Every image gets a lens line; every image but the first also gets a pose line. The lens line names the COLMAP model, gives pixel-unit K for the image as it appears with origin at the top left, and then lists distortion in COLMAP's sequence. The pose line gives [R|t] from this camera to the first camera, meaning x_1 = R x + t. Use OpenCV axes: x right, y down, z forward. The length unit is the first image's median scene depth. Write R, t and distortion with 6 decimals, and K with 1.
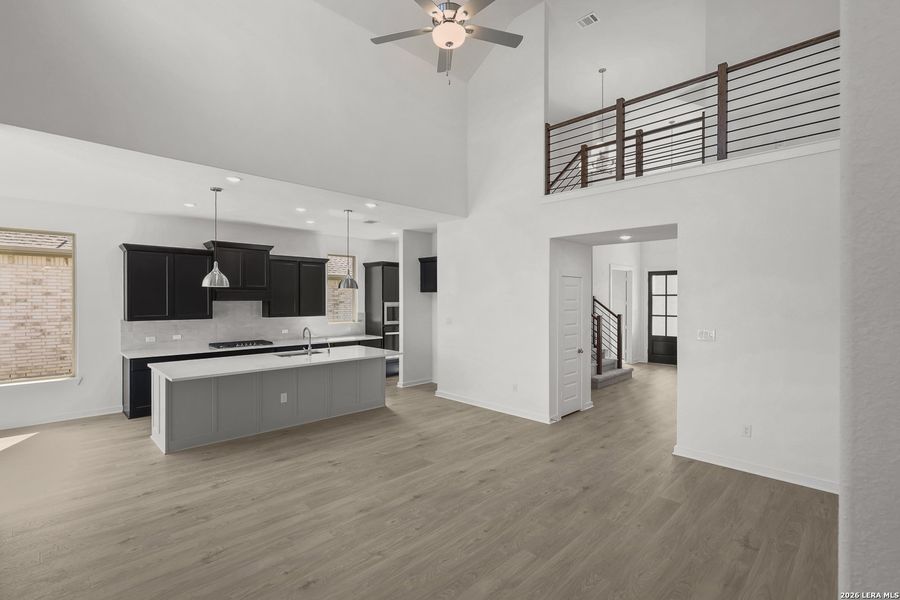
lens RADIAL K [[428.2, 0, 450.0], [0, 428.2, 300.0], [0, 0, 1]] dist [0.000394, -0.000231]
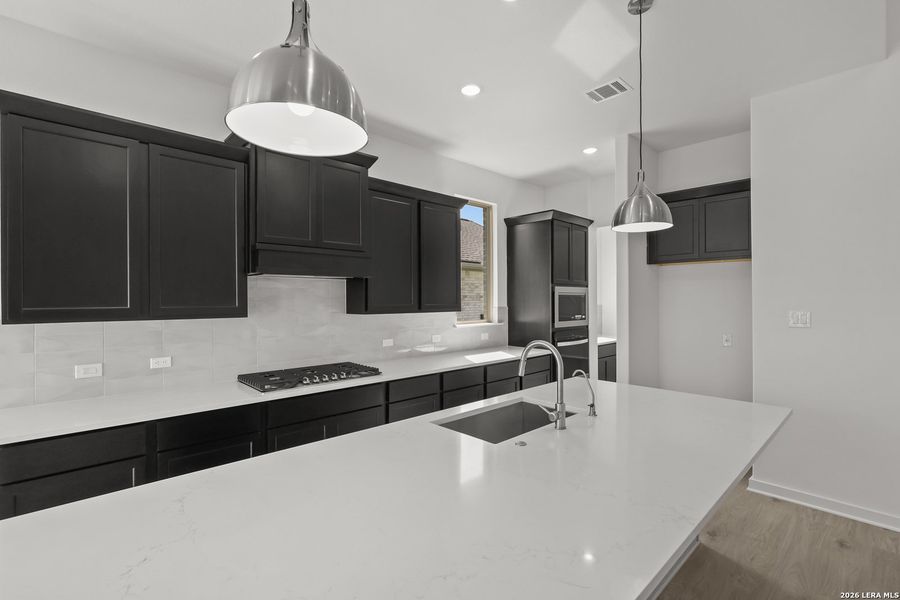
lens RADIAL K [[428.2, 0, 450.0], [0, 428.2, 300.0], [0, 0, 1]] dist [0.000394, -0.000231]
pose [[0.999654, 0.002838, -0.026162, -0.304217], [-0.002658, 0.999973, 0.006905, 0.021125], [0.026181, -0.006833, 0.999634, 0.517371]]
